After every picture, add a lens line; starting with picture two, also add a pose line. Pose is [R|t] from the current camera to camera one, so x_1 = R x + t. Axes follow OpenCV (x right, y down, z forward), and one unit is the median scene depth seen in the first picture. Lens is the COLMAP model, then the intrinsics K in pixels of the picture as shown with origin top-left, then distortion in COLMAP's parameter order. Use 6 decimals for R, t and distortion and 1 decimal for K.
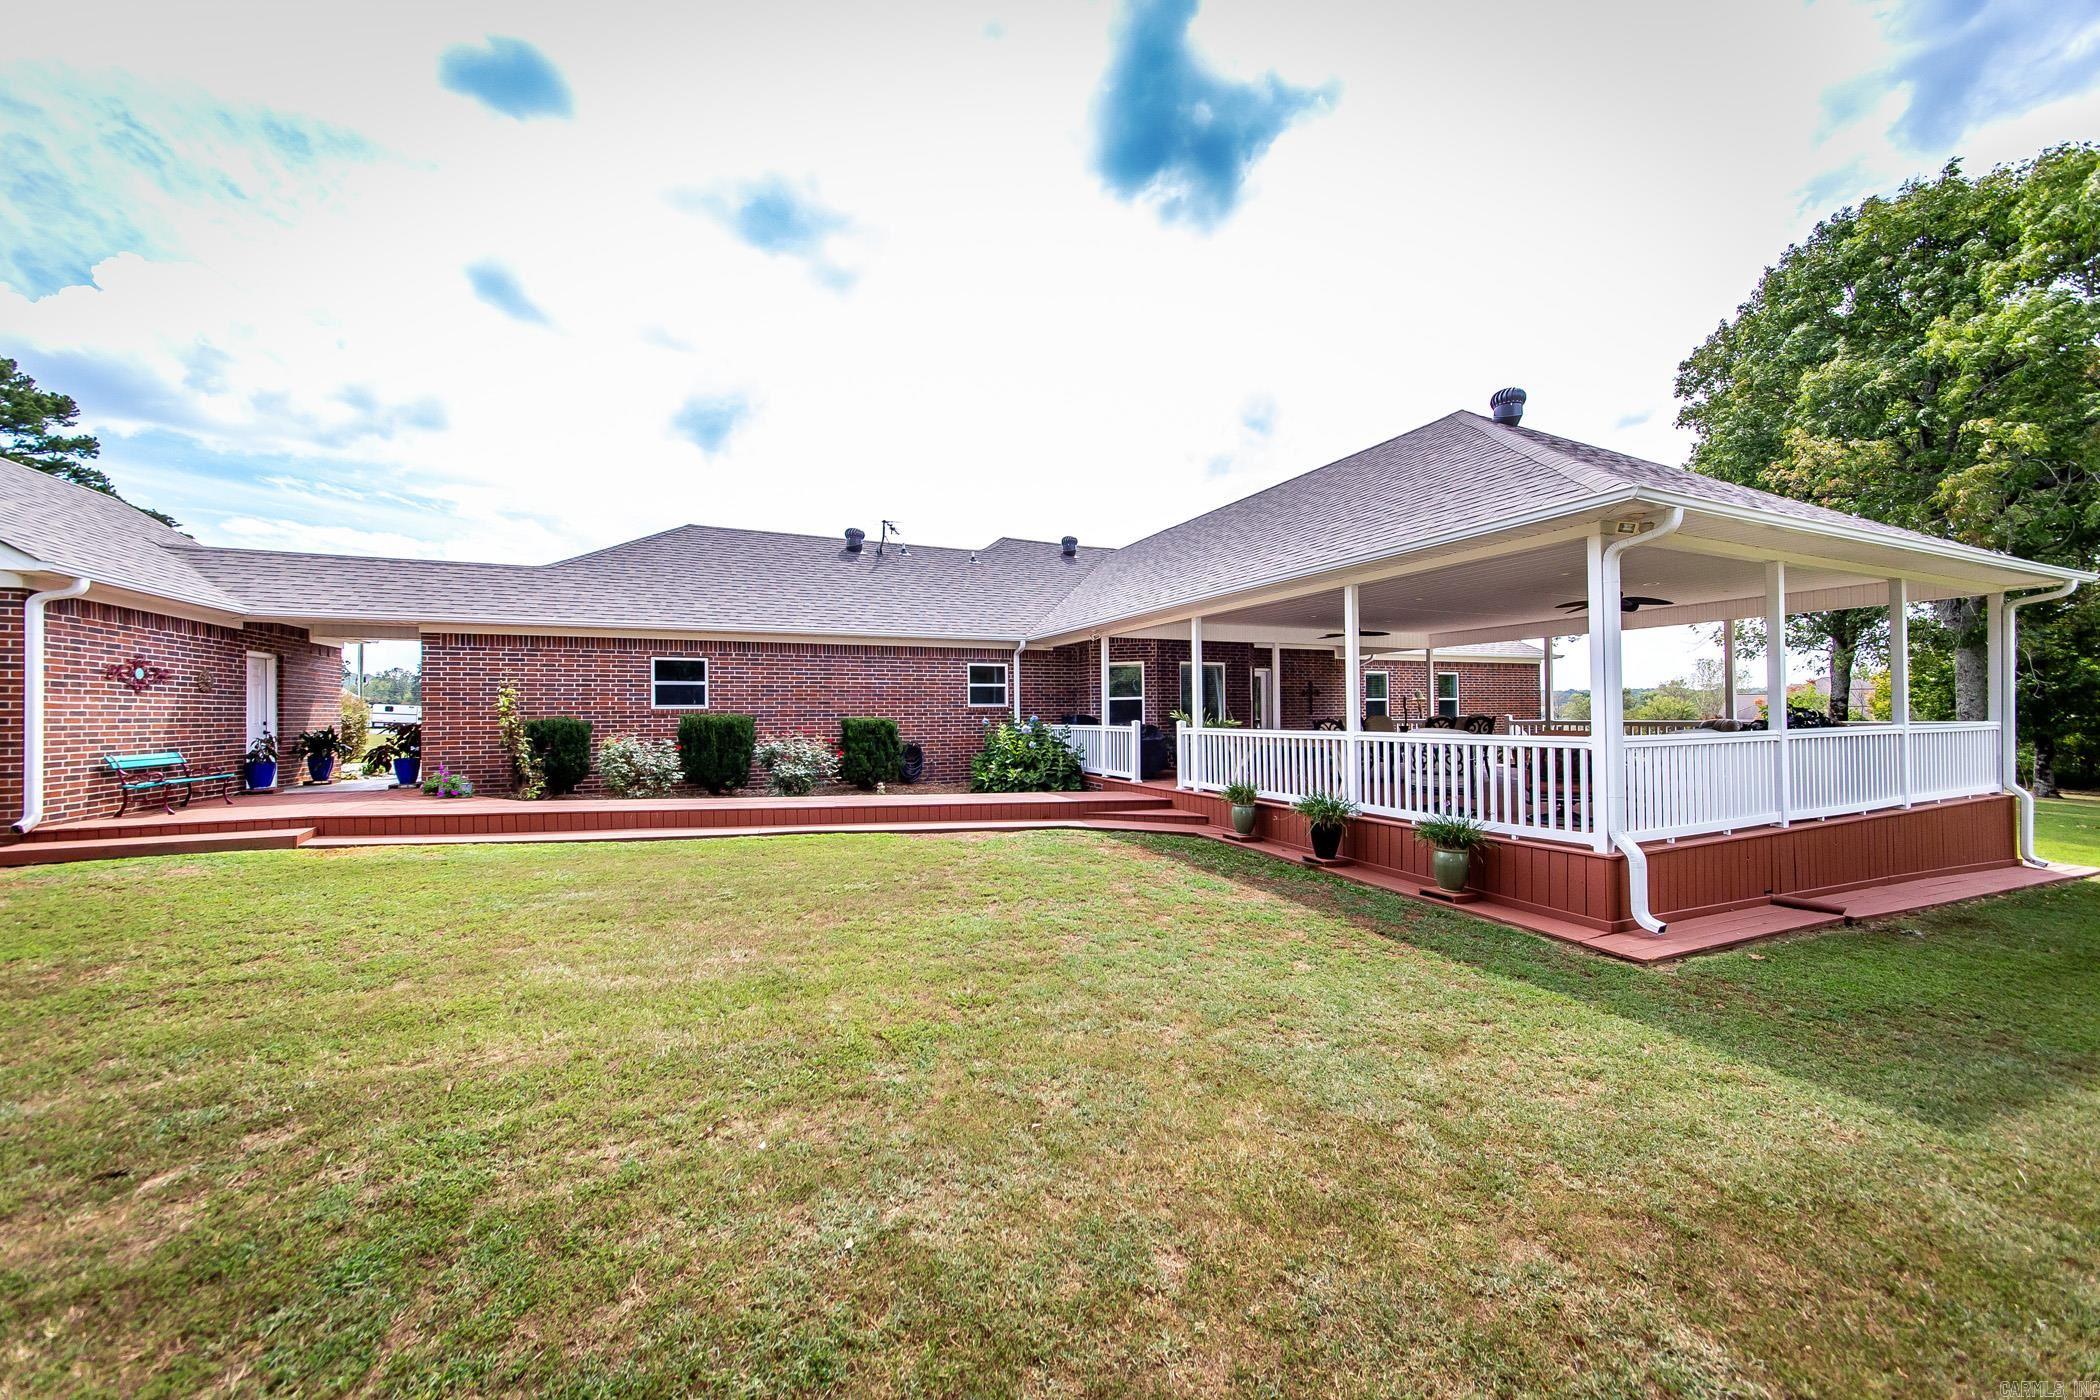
lens RADIAL K [[748.0, 0, 1036.6], [0, 748.0, 705.0], [0, 0, 1]] dist [-0.000098, 0.000898]
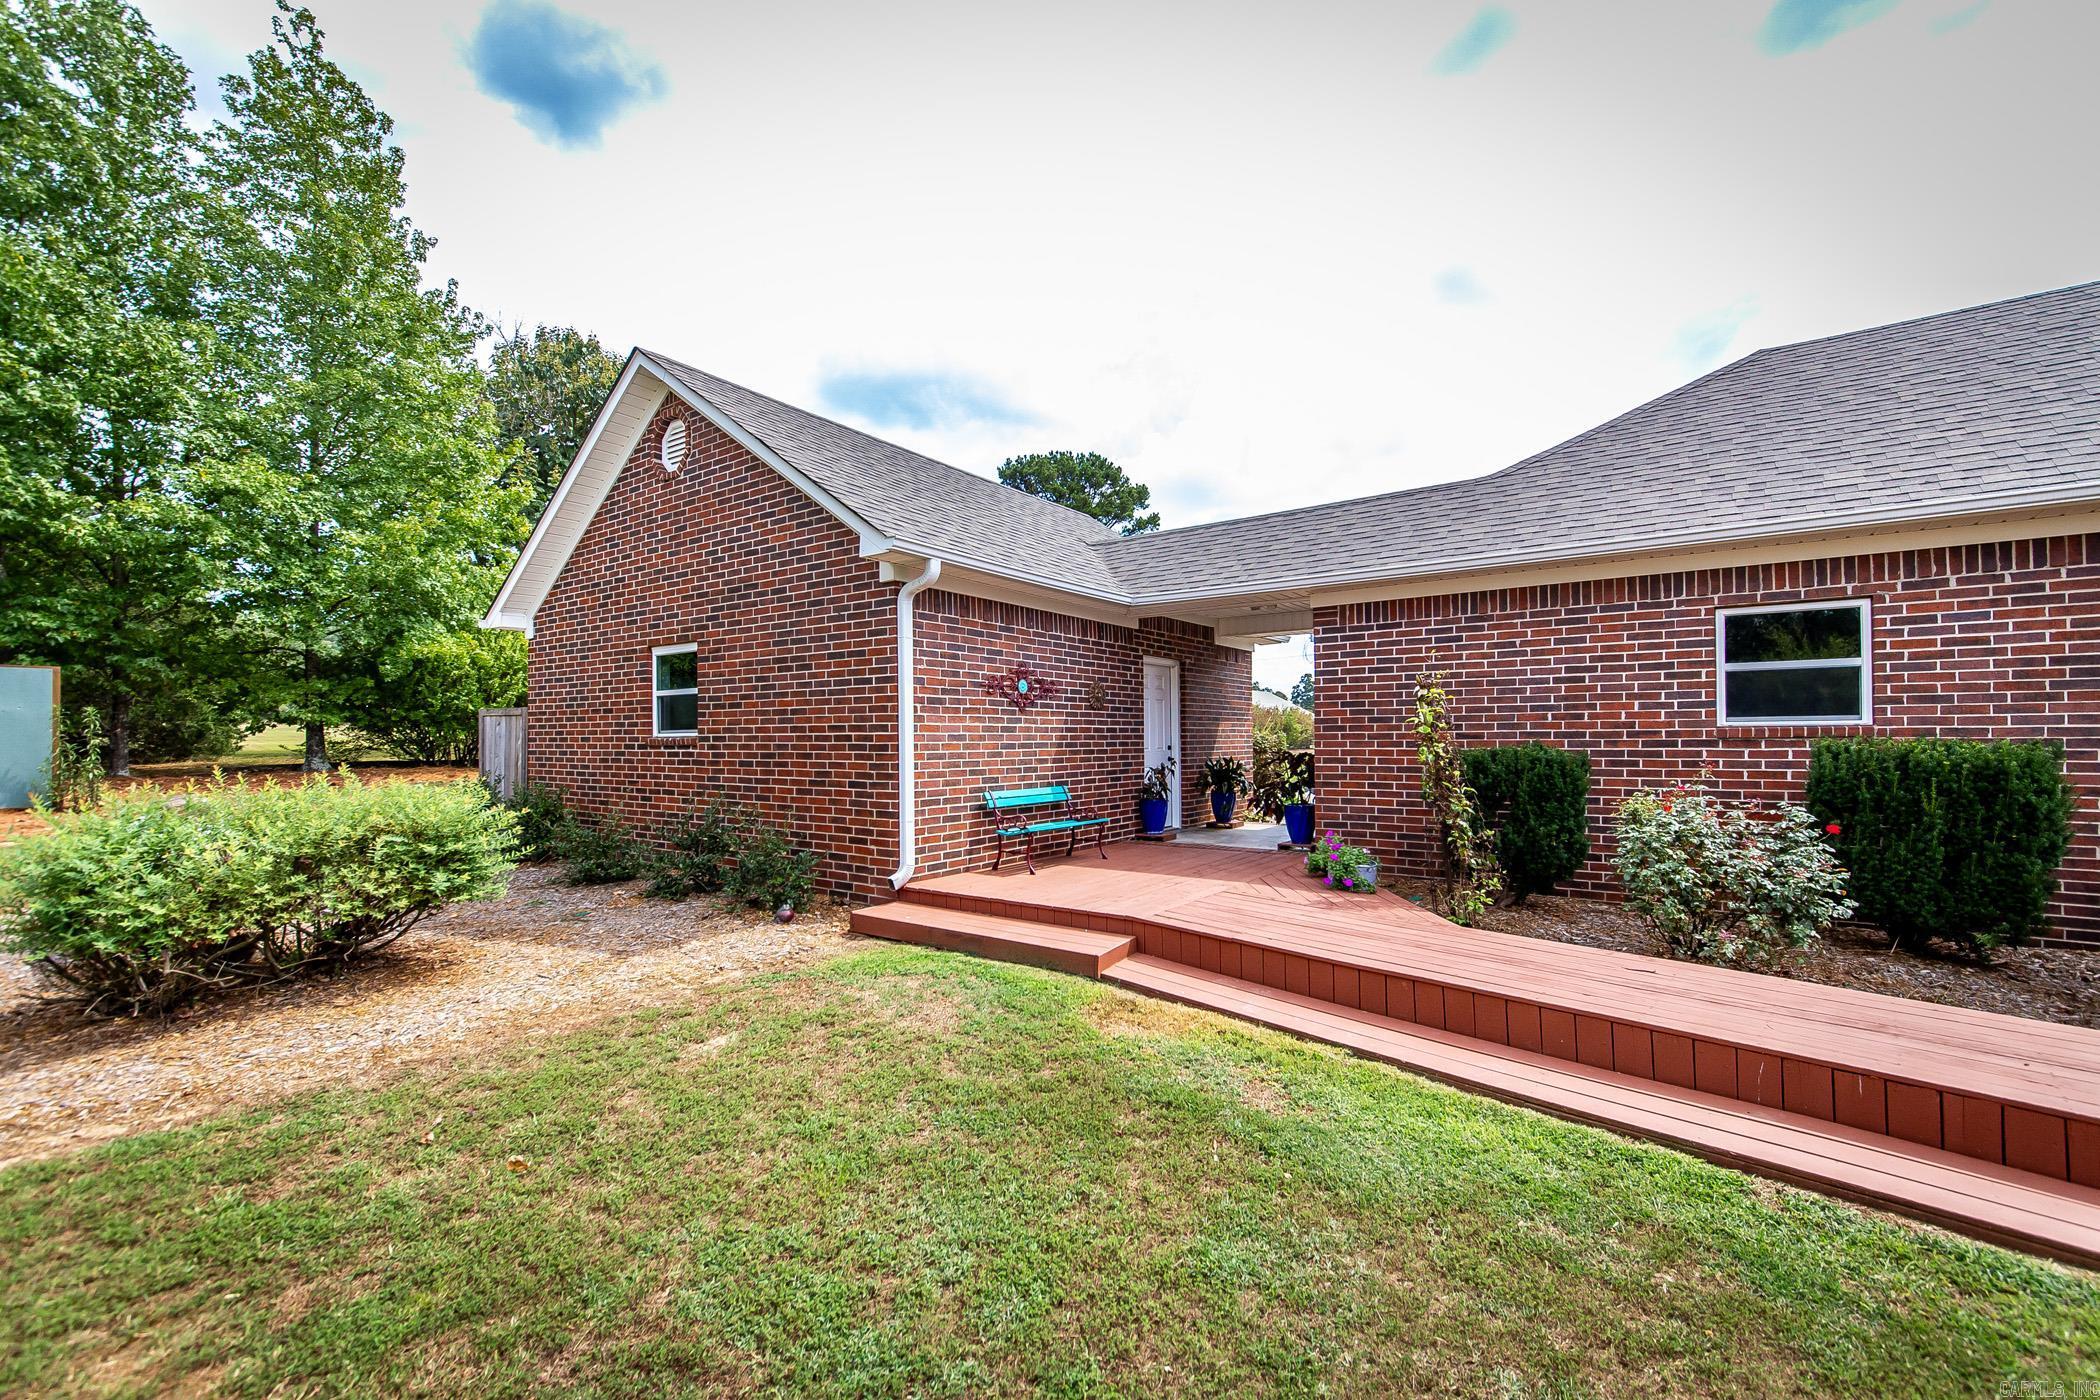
lens RADIAL K [[820.3, 0, 1098.7], [0, 820.3, 737.3], [0, 0, 1]] dist [-0.016083, -0.001020]
pose [[0.520765, 0.005501, -0.853683, -0.339055], [0.012296, 0.999827, 0.013943, 0.000442], [0.853612, -0.017758, 0.520607, 0.500243]]
